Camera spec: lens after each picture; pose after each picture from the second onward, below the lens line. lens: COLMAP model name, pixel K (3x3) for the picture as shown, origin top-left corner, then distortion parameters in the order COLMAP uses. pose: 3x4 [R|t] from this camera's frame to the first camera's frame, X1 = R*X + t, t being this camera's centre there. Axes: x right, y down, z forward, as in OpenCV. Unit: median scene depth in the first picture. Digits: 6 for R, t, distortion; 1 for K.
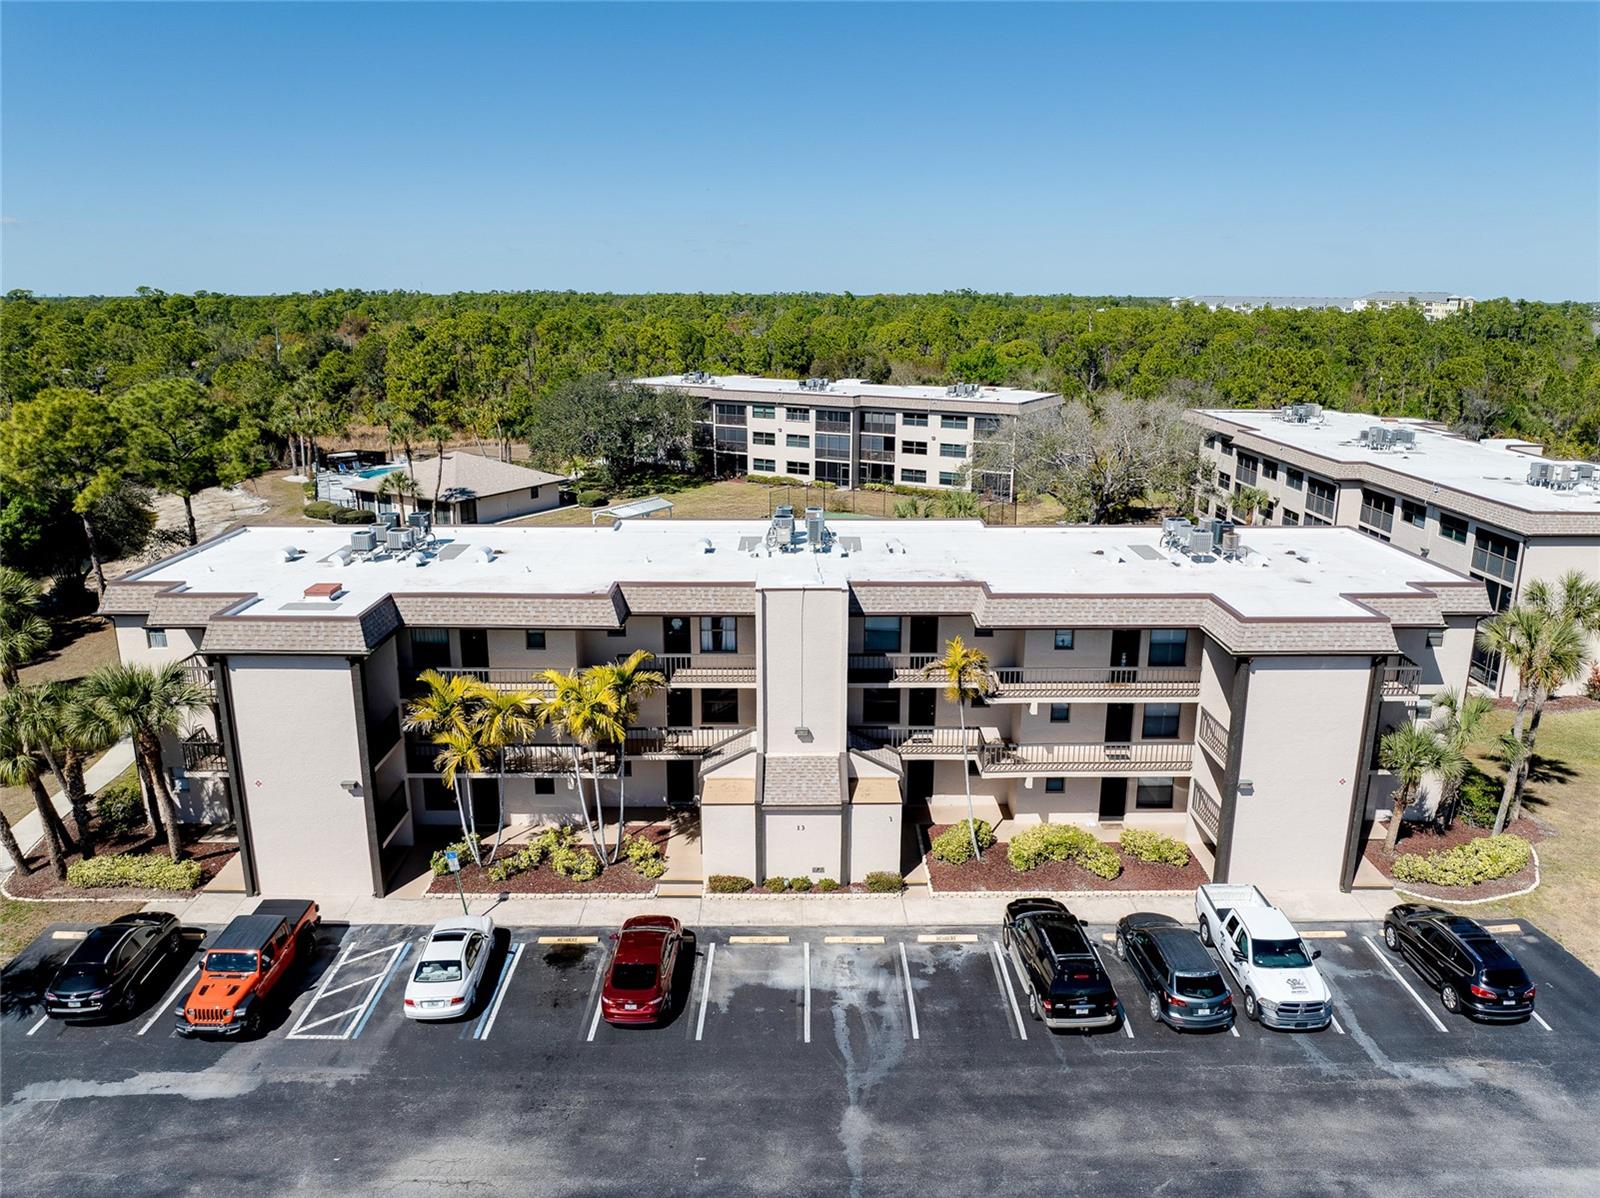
lens RADIAL K [[1128.7, 0, 805.8], [0, 1128.7, 584.6], [0, 0, 1]] dist [-0.036824, -0.001713]
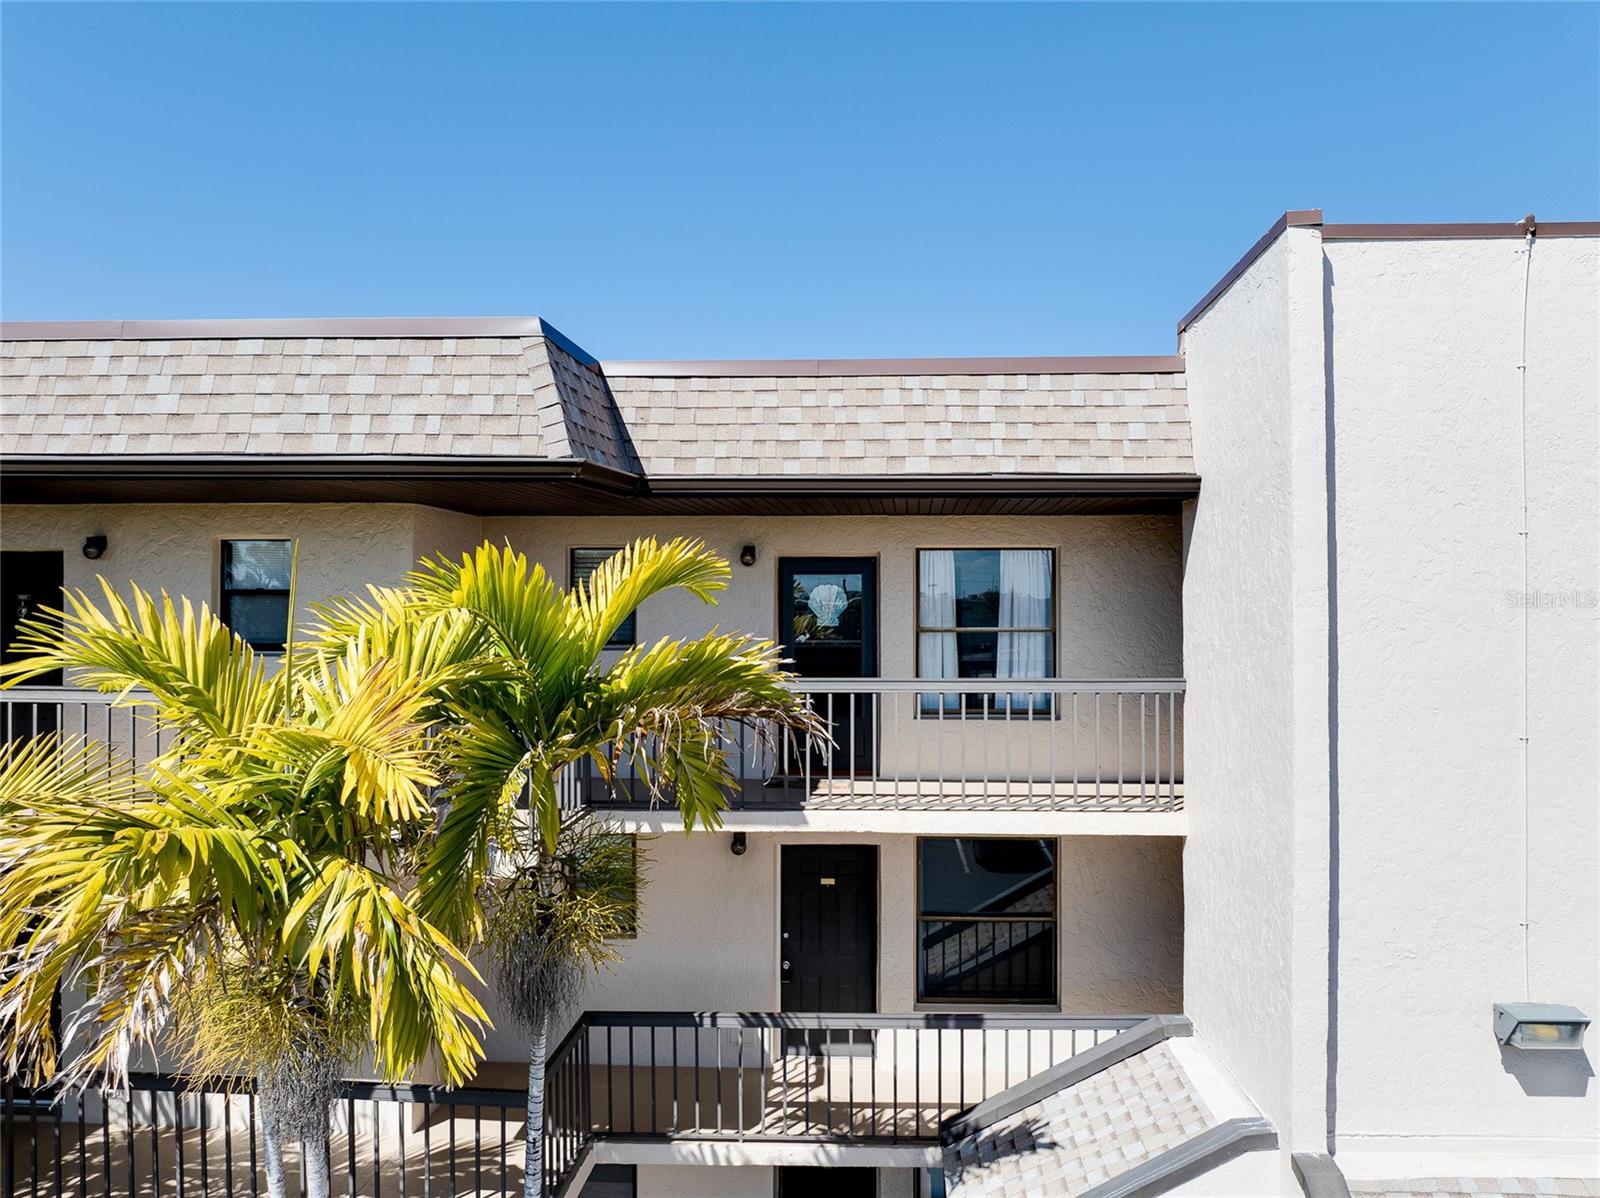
lens RADIAL K [[1144.6, 0, 815.6], [0, 1144.6, 597.8], [0, 0, 1]] dist [-0.043299, 0.005100]
pose [[0.998385, -0.004951, -0.056587, -0.106147], [-0.009918, 0.965699, -0.259473, 0.108418], [0.055931, 0.259616, 0.964091, 0.781678]]
